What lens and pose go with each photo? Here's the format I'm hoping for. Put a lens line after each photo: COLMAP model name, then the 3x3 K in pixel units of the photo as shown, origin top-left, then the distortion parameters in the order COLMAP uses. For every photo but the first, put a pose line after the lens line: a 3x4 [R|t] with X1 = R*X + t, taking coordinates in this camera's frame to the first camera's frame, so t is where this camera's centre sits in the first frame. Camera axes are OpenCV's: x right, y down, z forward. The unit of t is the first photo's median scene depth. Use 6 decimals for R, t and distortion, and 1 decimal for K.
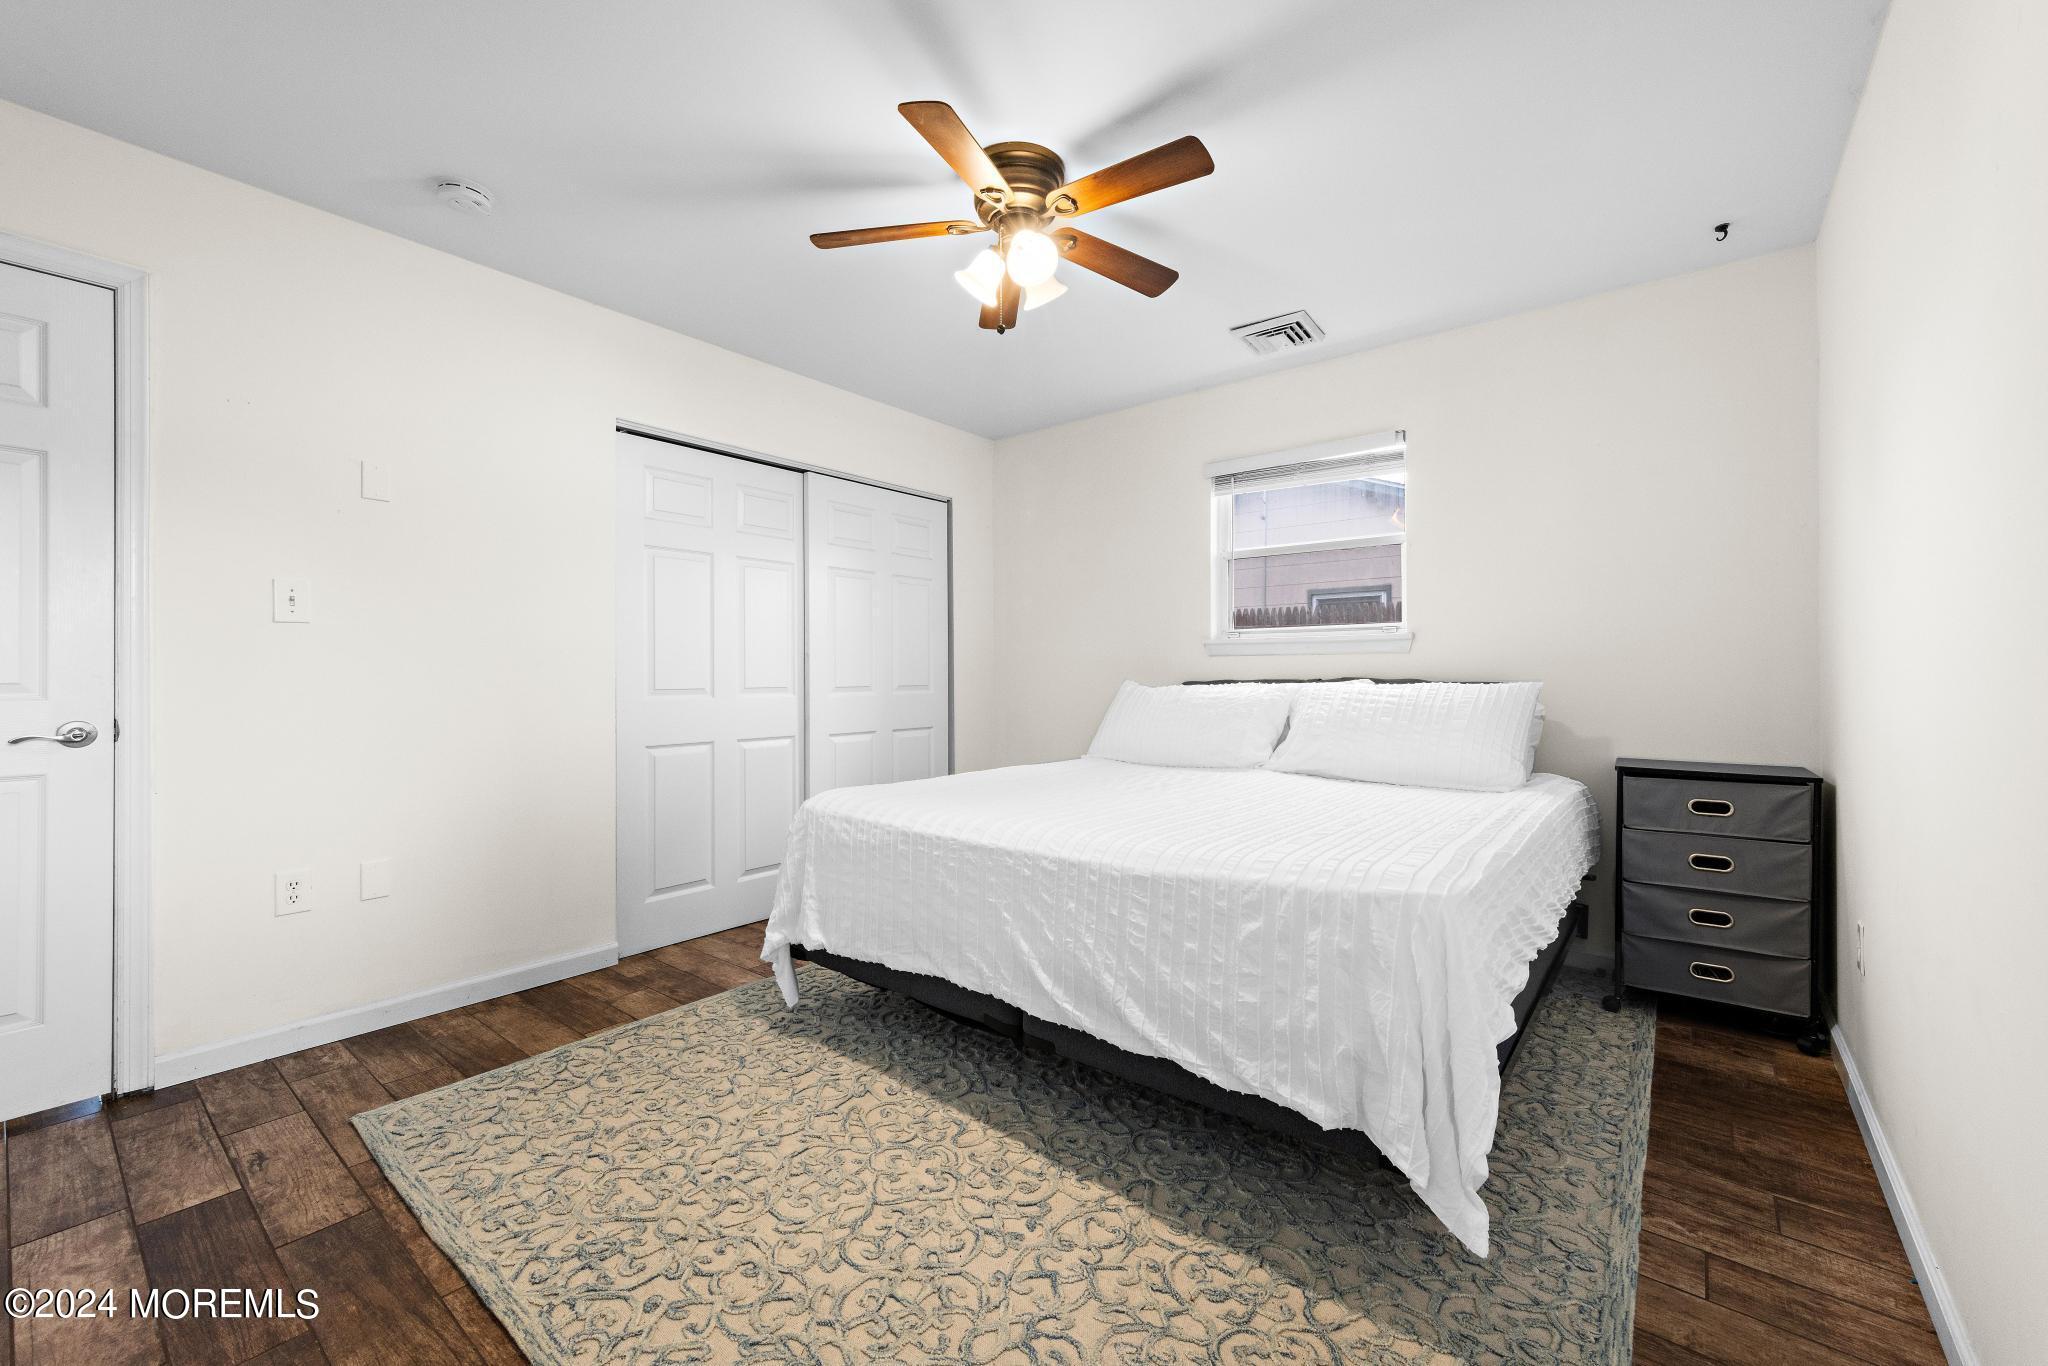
lens RADIAL K [[811.3, 0, 1008.5], [0, 811.3, 673.6], [0, 0, 1]] dist [0.000923, 0.000069]
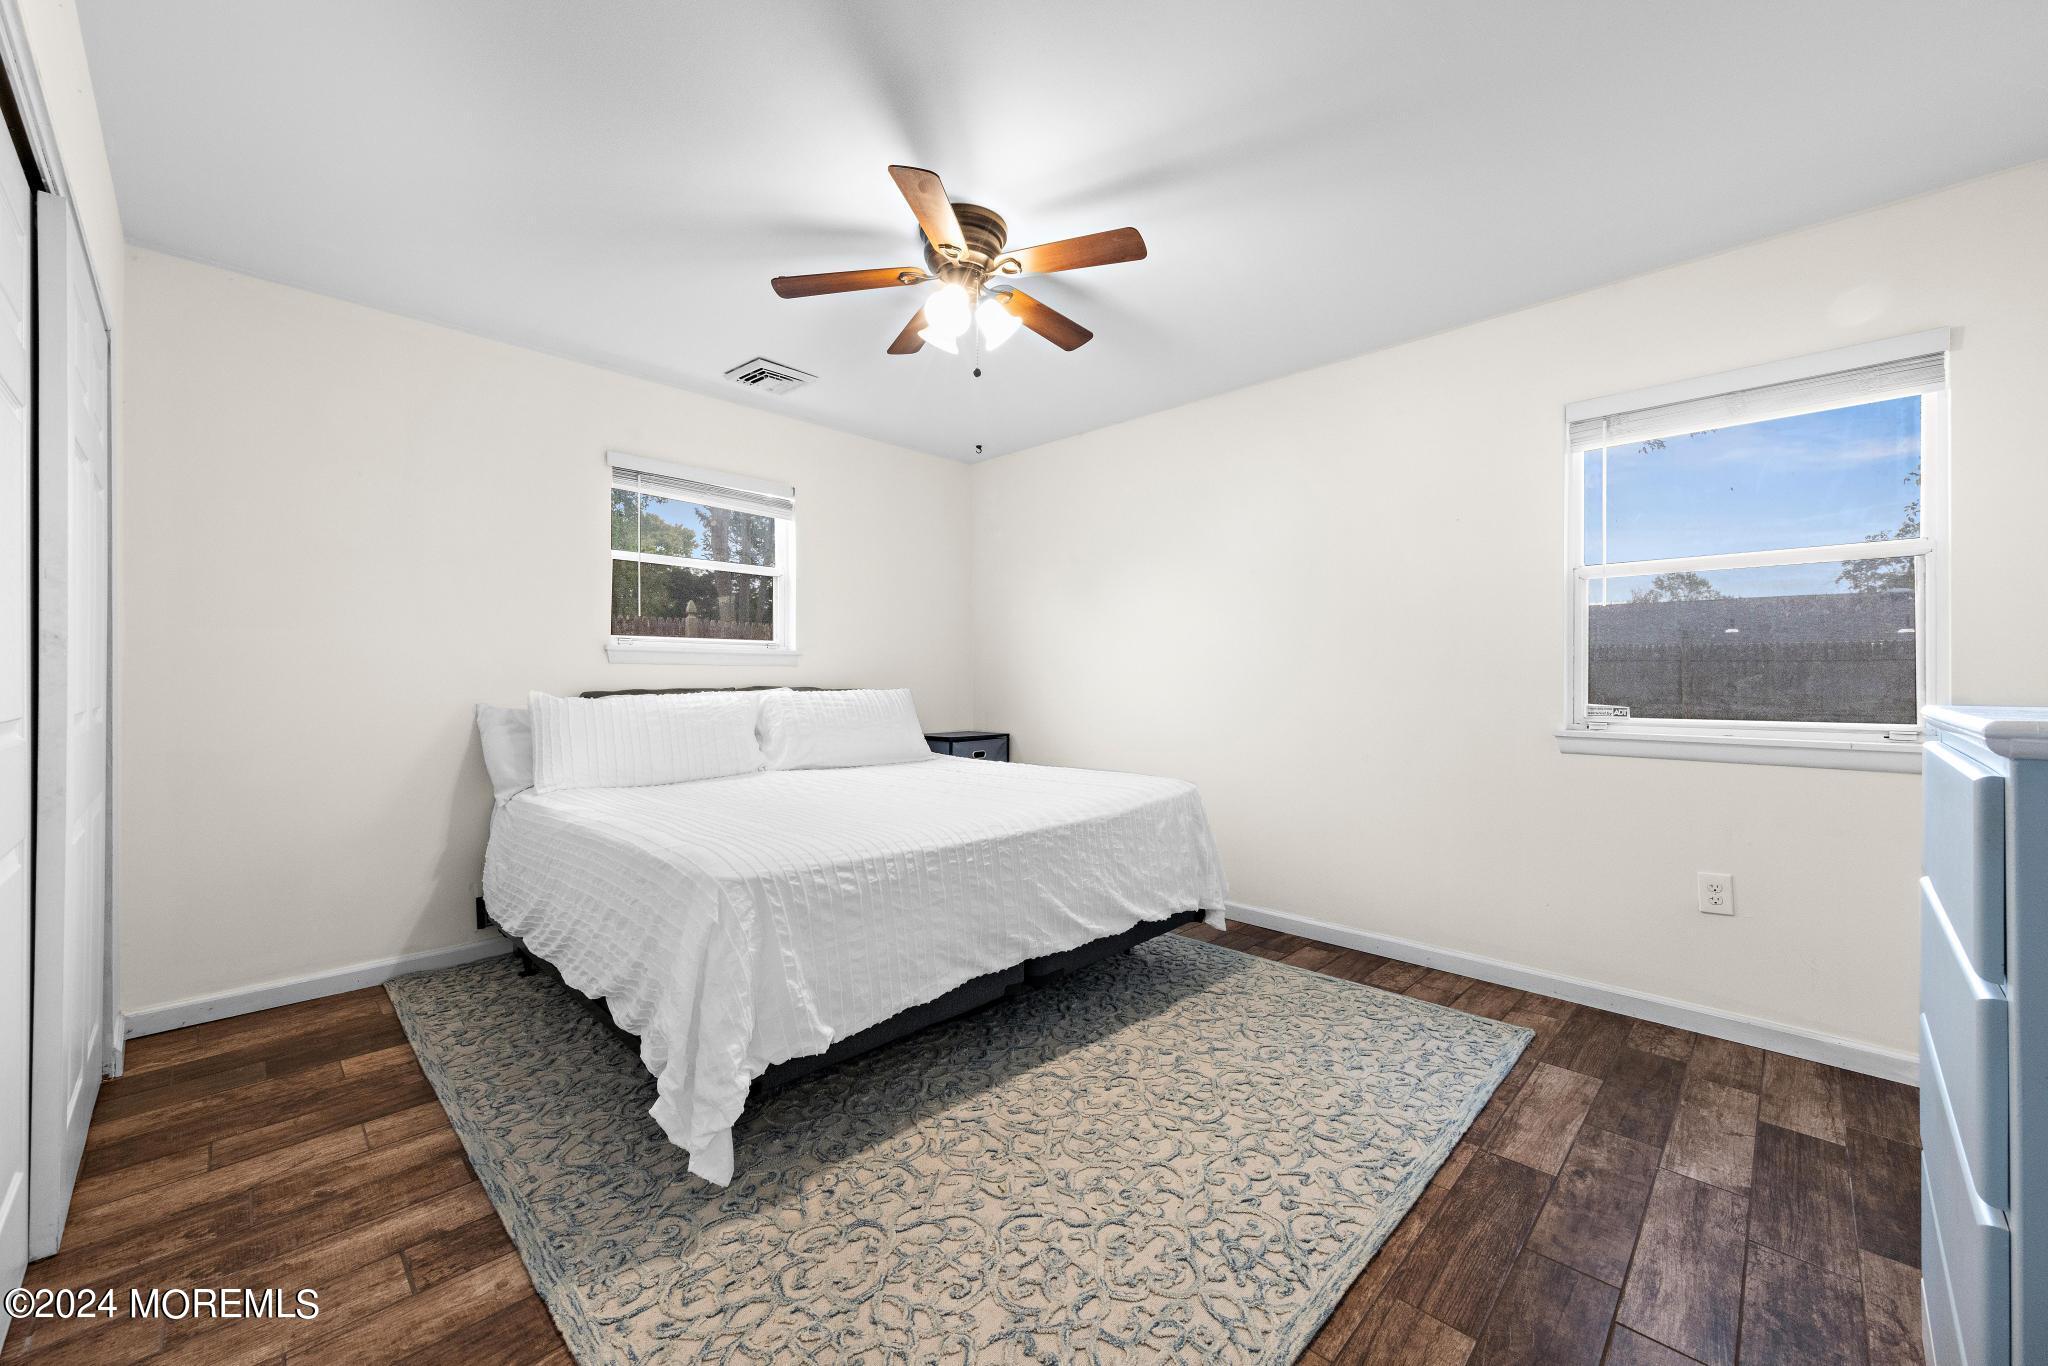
lens RADIAL K [[811.3, 0, 1005.6], [0, 811.3, 679.1], [0, 0, 1]] dist [0.000923, 0.000069]
pose [[0.093971, -0.001158, 0.995574, -1.250874], [0.002606, 0.999996, 0.000917, -0.009187], [-0.995572, 0.002508, 0.093974, 0.969904]]
